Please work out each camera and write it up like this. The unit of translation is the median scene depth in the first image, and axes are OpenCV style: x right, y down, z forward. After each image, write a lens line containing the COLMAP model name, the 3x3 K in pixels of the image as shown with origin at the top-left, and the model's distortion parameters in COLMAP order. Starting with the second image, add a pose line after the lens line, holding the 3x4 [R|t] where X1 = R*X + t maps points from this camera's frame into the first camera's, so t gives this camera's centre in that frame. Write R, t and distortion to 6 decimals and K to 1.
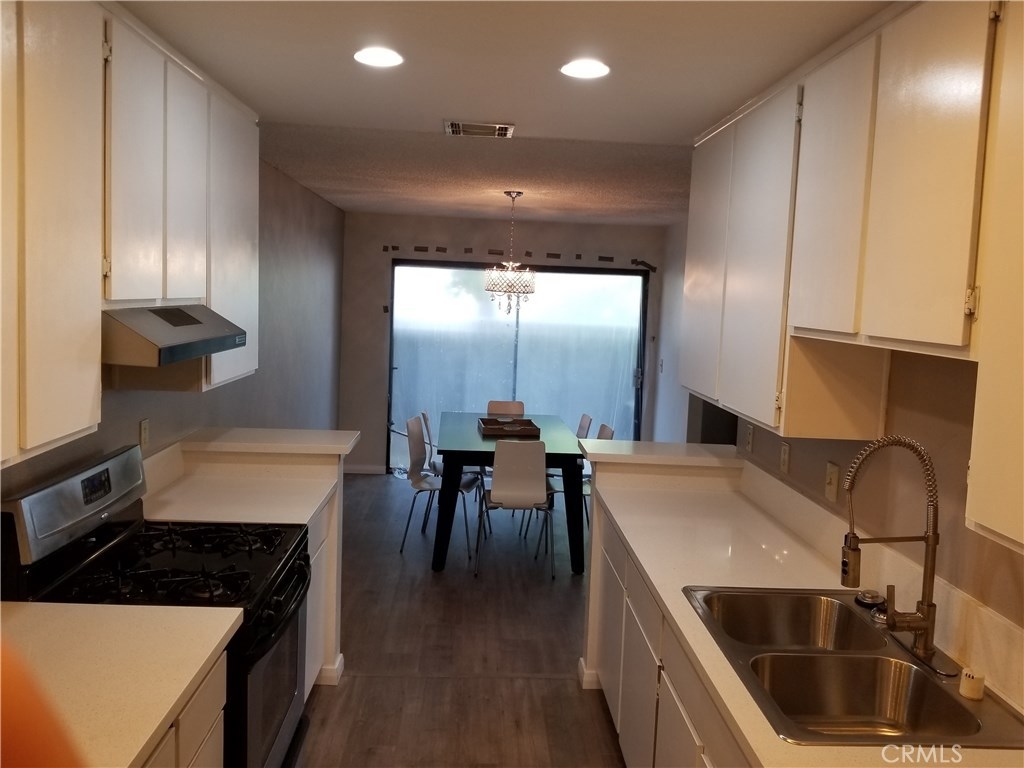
lens RADIAL K [[808.4, 0, 512.1], [0, 808.4, 357.6], [0, 0, 1]] dist [0.054122, -0.086040]
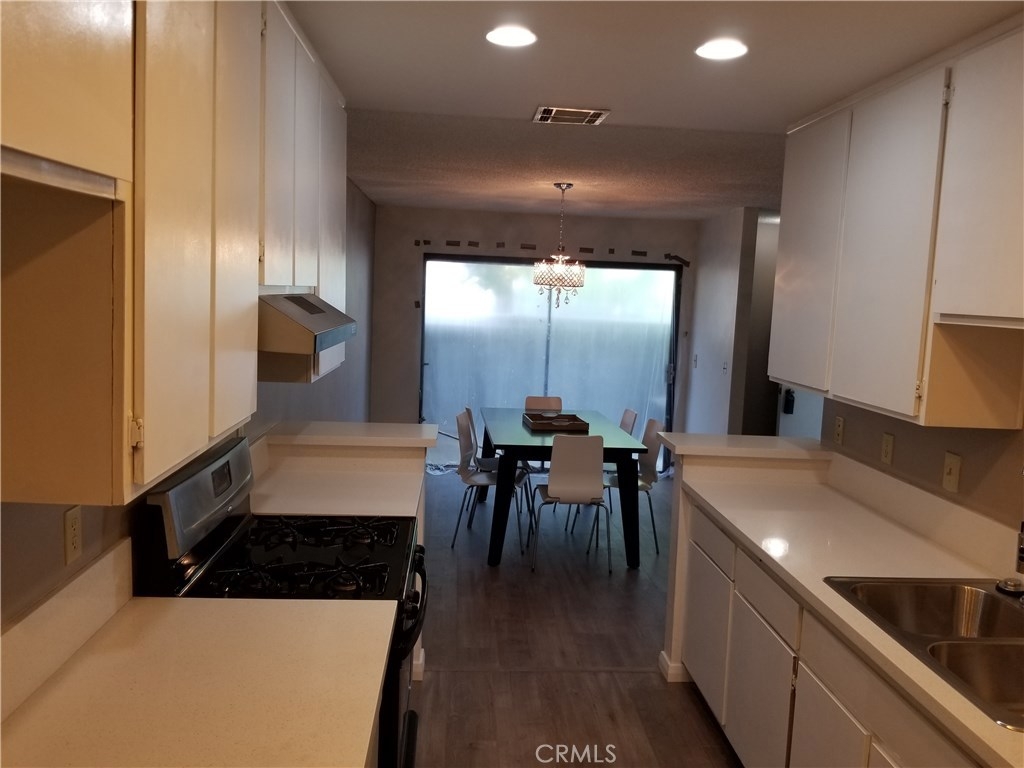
lens RADIAL K [[808.4, 0, 515.5], [0, 808.4, 370.3], [0, 0, 1]] dist [0.054122, -0.086040]
pose [[0.999755, -0.001982, 0.022024, -0.126698], [0.001598, 0.999846, 0.017464, 0.008281], [-0.022056, -0.017424, 0.999605, 0.015667]]
